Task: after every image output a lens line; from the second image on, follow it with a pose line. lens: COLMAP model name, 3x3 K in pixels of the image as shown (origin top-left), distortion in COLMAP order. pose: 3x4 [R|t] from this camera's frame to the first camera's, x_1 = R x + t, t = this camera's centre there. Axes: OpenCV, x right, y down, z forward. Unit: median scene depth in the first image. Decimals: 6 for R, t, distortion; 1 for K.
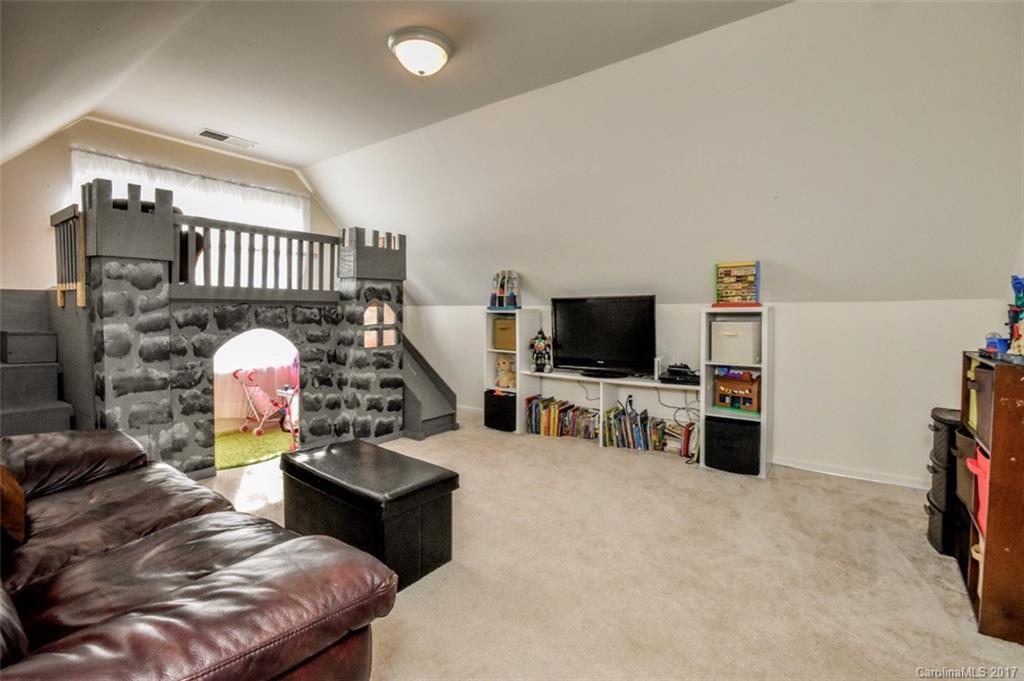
lens RADIAL K [[481.2, 0, 473.5], [0, 481.2, 321.9], [0, 0, 1]] dist [-0.003330, -0.000597]
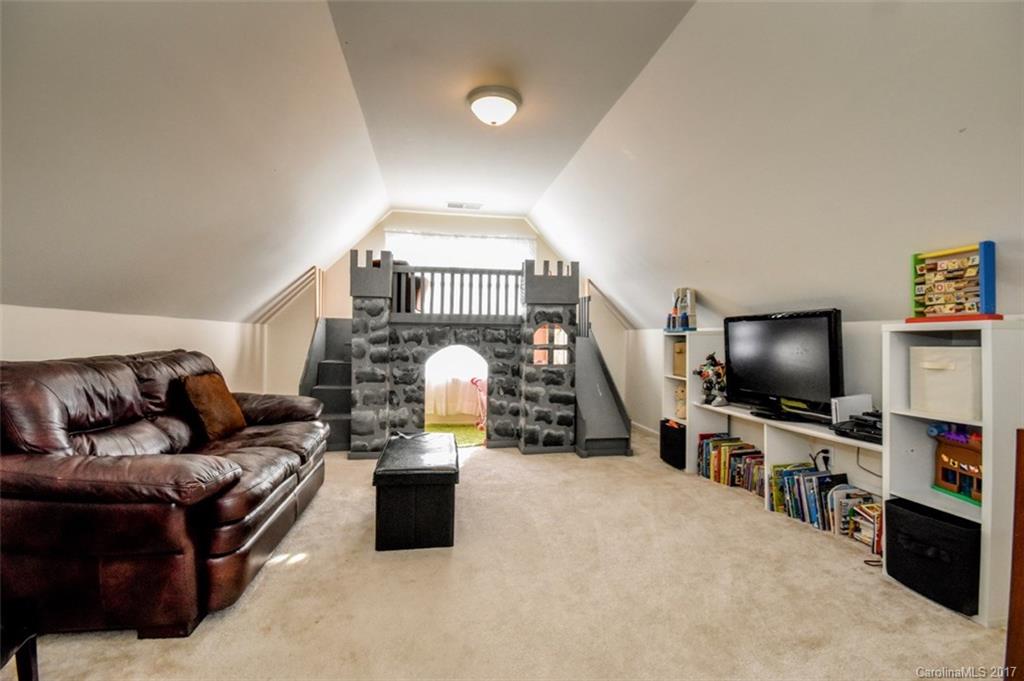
lens RADIAL K [[458.4, 0, 510.3], [0, 458.4, 330.7], [0, 0, 1]] dist [-0.001682, 0.000143]
pose [[0.713431, -0.004226, -0.700713, 0.493870], [-0.029031, 0.998945, -0.035583, 0.014198], [0.700124, 0.045728, 0.712555, 0.188361]]
